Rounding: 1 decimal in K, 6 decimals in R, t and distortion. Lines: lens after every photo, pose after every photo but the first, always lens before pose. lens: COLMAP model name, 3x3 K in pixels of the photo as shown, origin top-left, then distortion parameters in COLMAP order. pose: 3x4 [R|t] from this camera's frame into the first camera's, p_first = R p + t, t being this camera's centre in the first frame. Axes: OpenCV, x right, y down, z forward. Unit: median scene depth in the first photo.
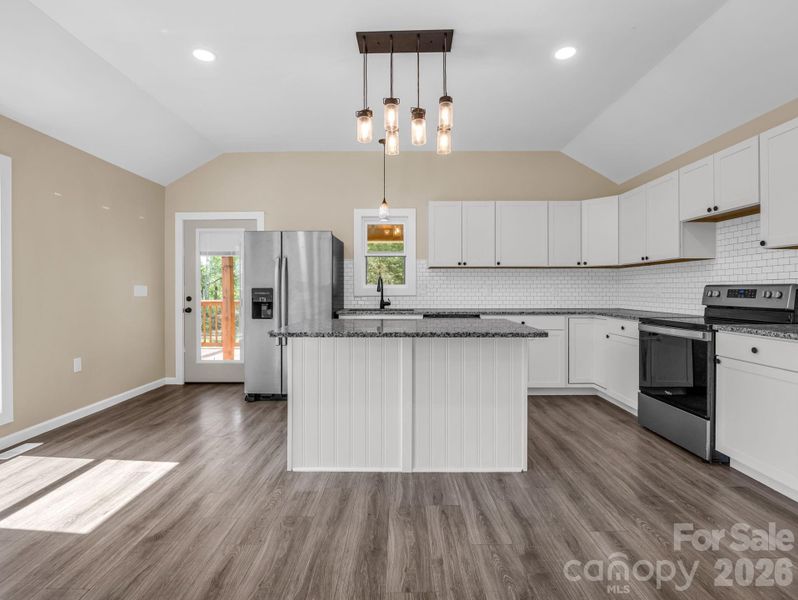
lens RADIAL K [[378.3, 0, 415.9], [0, 378.3, 290.8], [0, 0, 1]] dist [-0.015437, -0.000574]
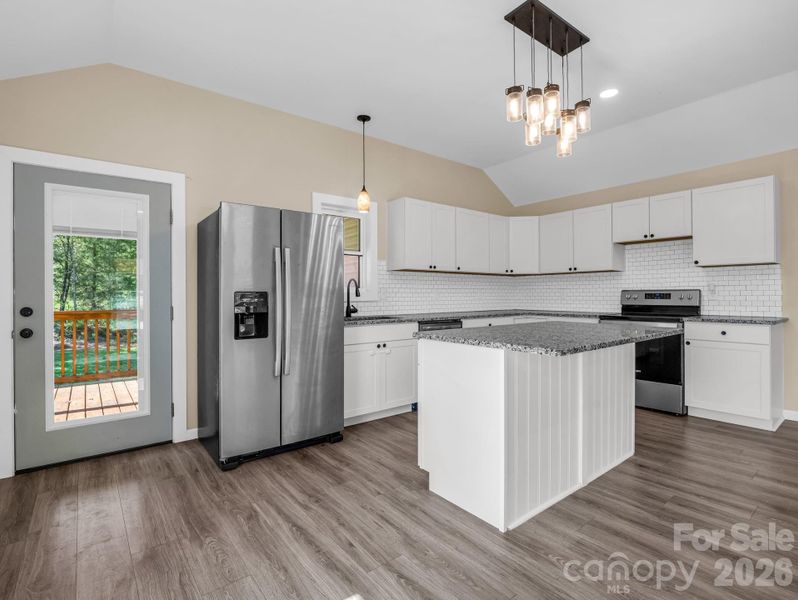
lens RADIAL K [[374.4, 0, 401.3], [0, 374.4, 295.3], [0, 0, 1]] dist [-0.005035, -0.009357]
pose [[0.805893, -0.002727, 0.592055, -0.508951], [0.005079, 0.999984, -0.002308, 0.001850], [-0.592040, 0.004867, 0.805894, 0.277407]]
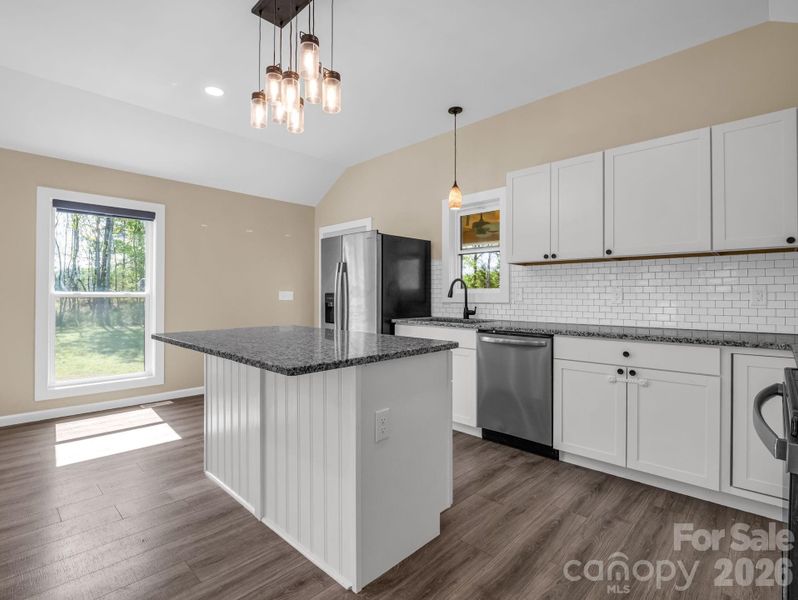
lens RADIAL K [[397.3, 0, 421.9], [0, 397.3, 295.7], [0, 0, 1]] dist [-0.002854, -0.027158]
pose [[0.733862, 0.003561, -0.679290, 0.433970], [-0.007412, 0.999969, -0.002765, 0.001465], [0.679259, 0.007064, 0.733865, 0.330455]]
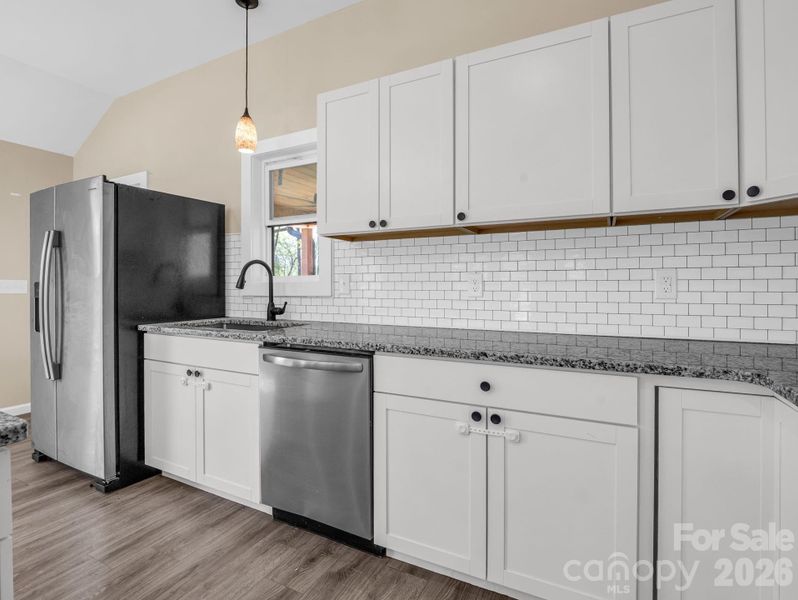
lens RADIAL K [[378.3, 0, 415.9], [0, 378.3, 290.8], [0, 0, 1]] dist [-0.015437, -0.000574]
pose [[0.893687, 0.006701, -0.448641, 0.352591], [-0.003243, 0.999959, 0.008474, 0.000116], [0.448679, -0.006118, 0.893672, 0.637920]]
